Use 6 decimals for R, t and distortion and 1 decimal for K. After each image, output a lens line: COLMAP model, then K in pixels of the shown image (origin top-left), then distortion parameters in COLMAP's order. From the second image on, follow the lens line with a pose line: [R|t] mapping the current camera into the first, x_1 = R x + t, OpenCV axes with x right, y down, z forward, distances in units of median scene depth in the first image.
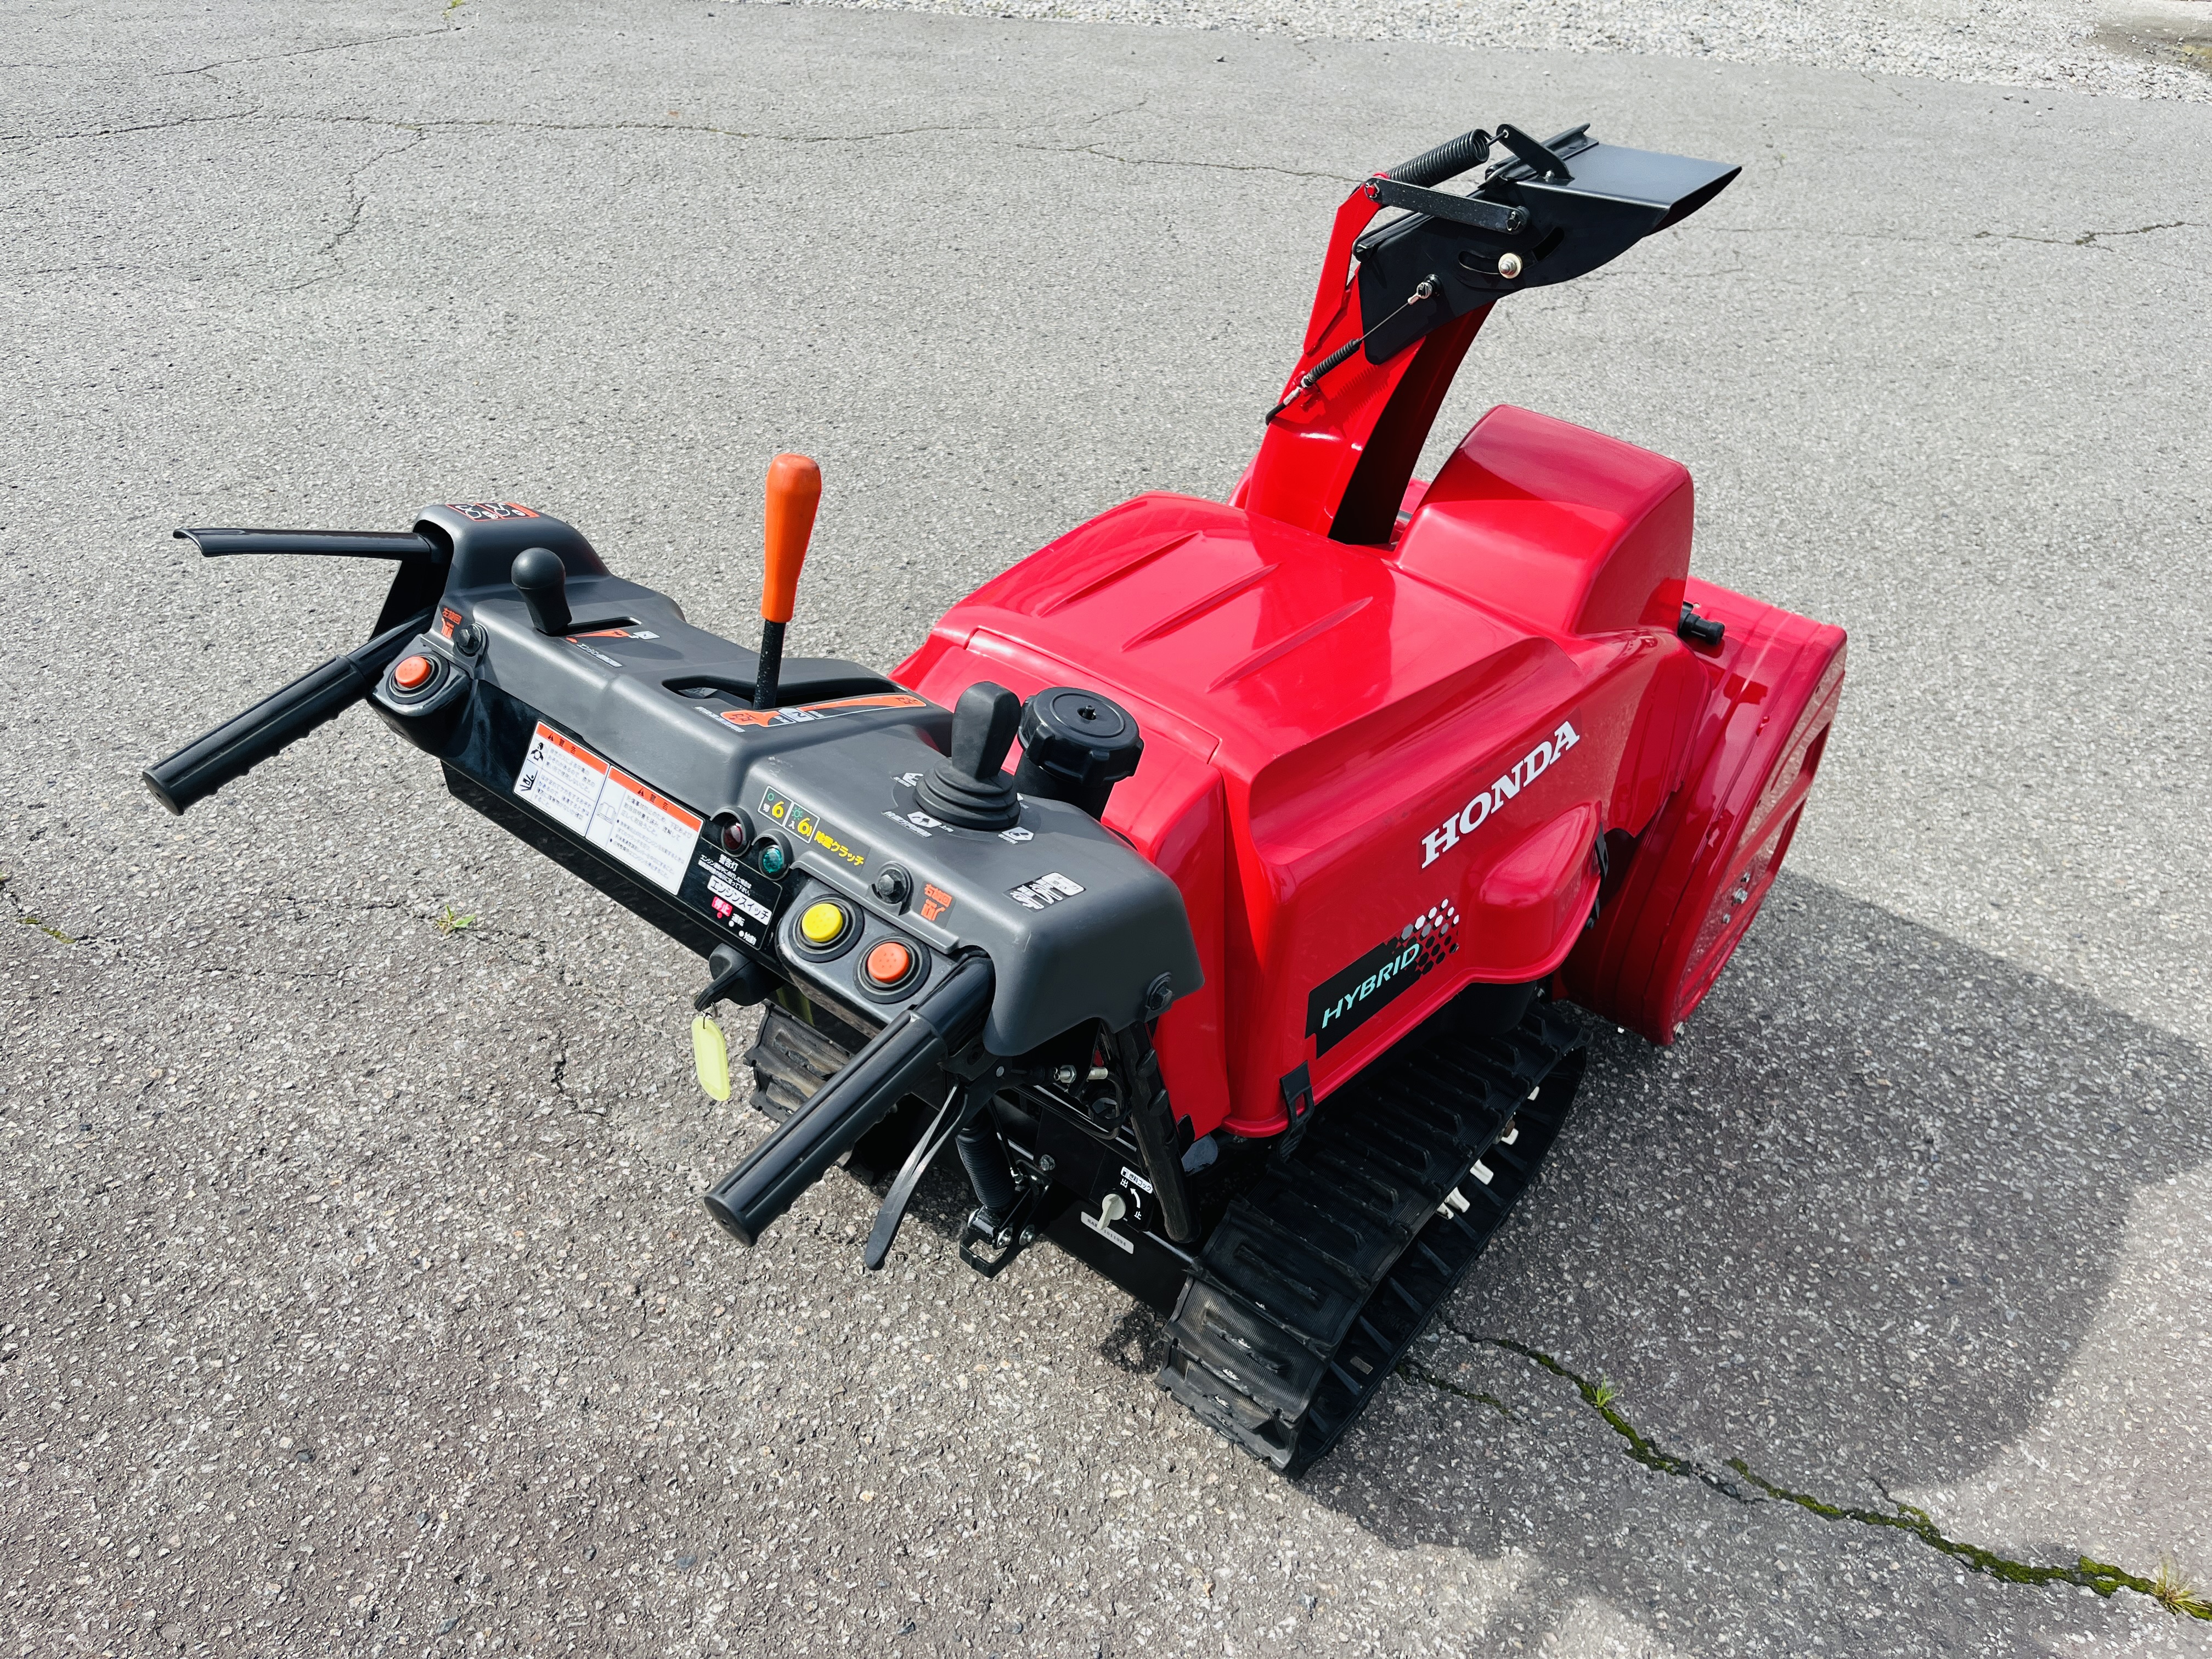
lens RADIAL K [[1641.1, 0, 1116.1], [0, 1641.1, 840.6], [0, 0, 1]] dist [0.073632, -0.105748]
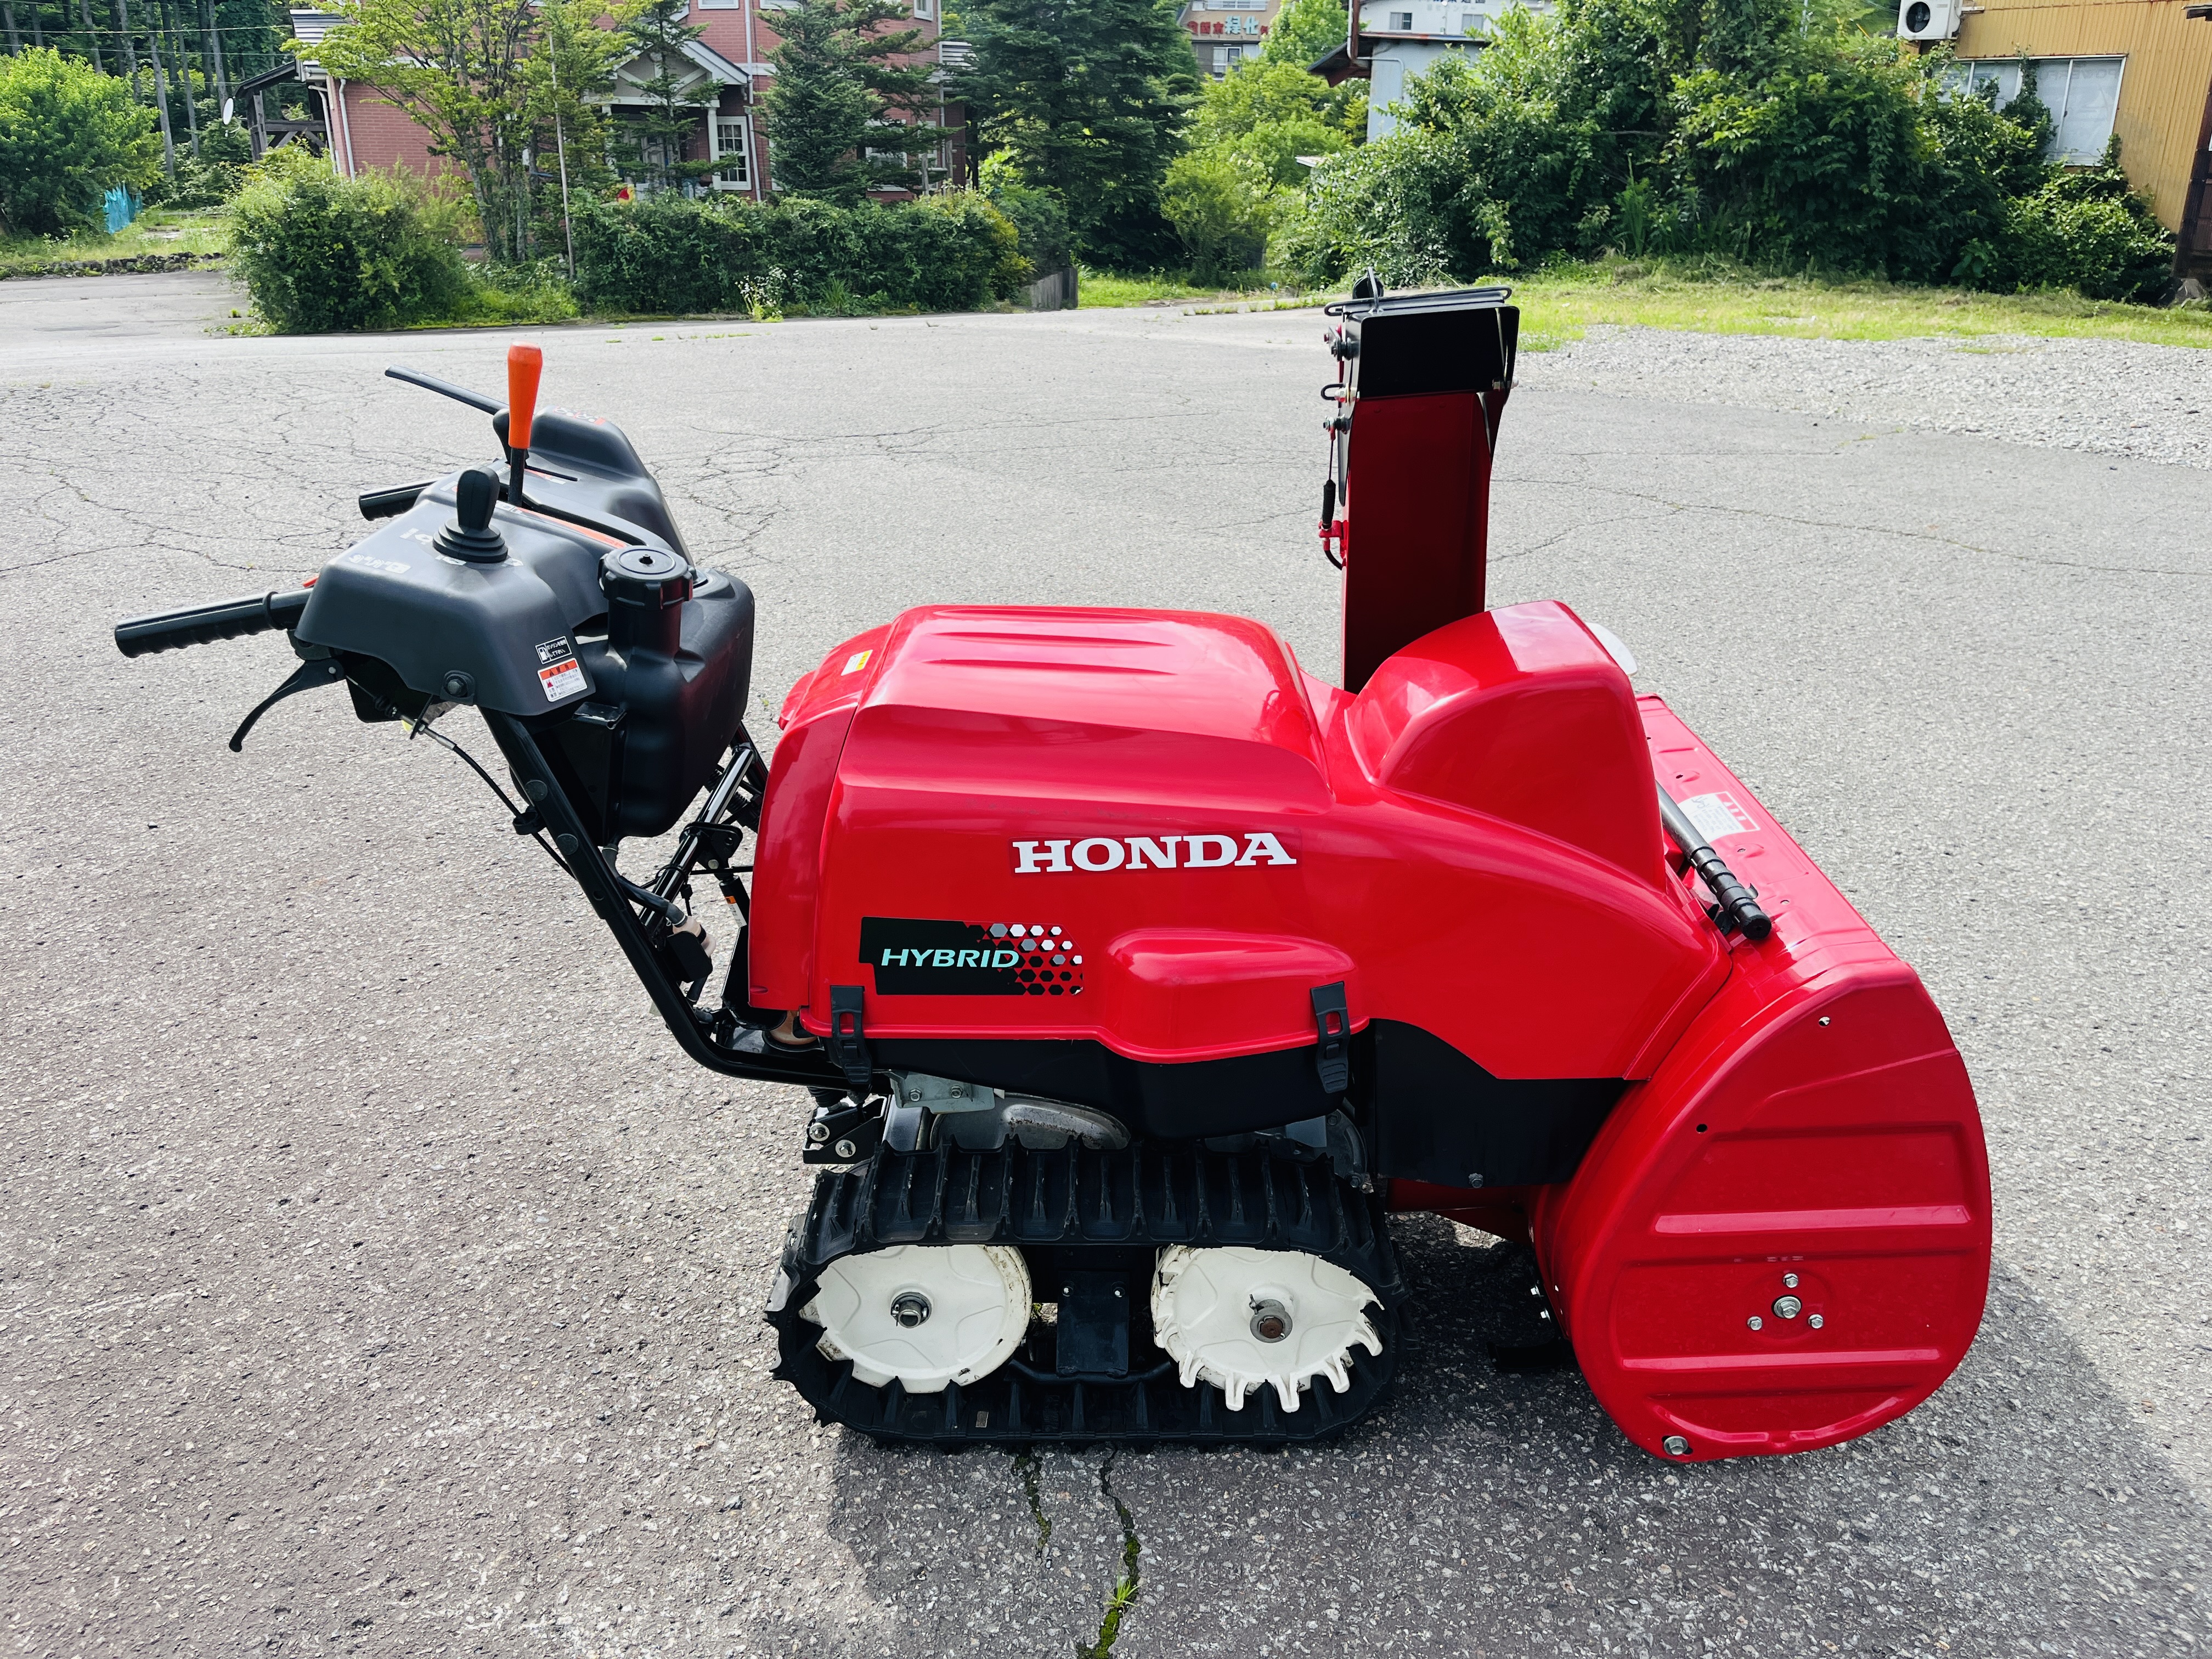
lens RADIAL K [[1641.1, 0, 1116.1], [0, 1641.1, 840.6], [0, 0, 1]] dist [0.073632, -0.105748]
pose [[0.620861, 0.258439, -0.740095, 0.933096], [-0.440576, 0.895920, -0.056744, 0.027699], [0.648402, 0.361298, 0.670104, 0.284217]]
